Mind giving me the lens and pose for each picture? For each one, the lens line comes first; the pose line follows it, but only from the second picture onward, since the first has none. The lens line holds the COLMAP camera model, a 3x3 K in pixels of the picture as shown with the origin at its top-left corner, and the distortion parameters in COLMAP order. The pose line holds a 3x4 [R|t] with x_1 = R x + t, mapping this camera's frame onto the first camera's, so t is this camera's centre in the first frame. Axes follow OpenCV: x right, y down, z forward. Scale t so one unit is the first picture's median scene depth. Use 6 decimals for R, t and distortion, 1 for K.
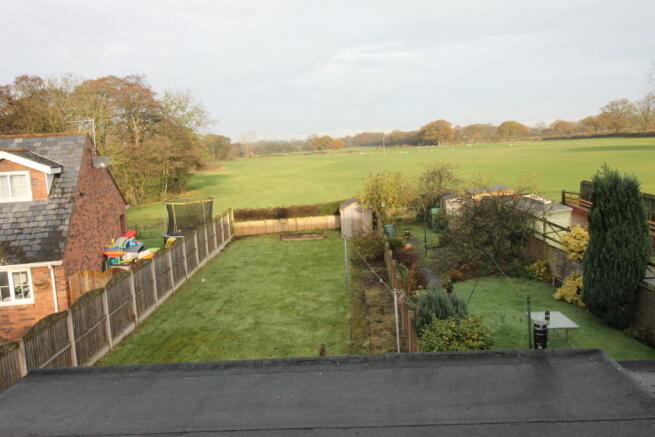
lens RADIAL K [[543.6, 0, 327.5], [0, 543.6, 218.5], [0, 0, 1]] dist [0.002502, 0.004858]
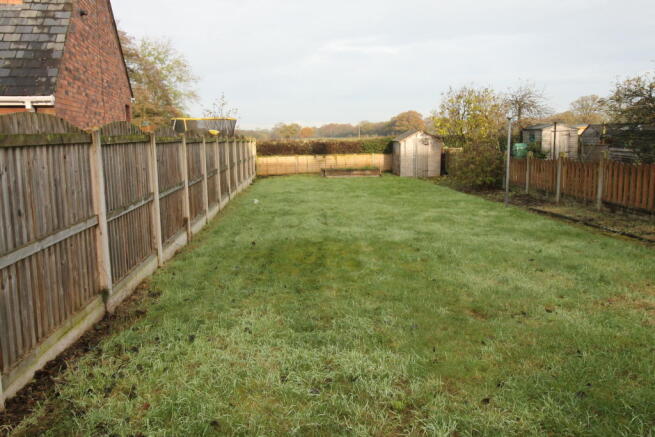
lens RADIAL K [[543.6, 0, 327.5], [0, 543.6, 218.5], [0, 0, 1]] dist [0.002502, 0.004858]
pose [[0.997217, 0.023377, 0.070792, -0.132982], [-0.024281, 0.999634, 0.011932, 0.087909], [-0.070487, -0.013618, 0.997420, 0.237256]]
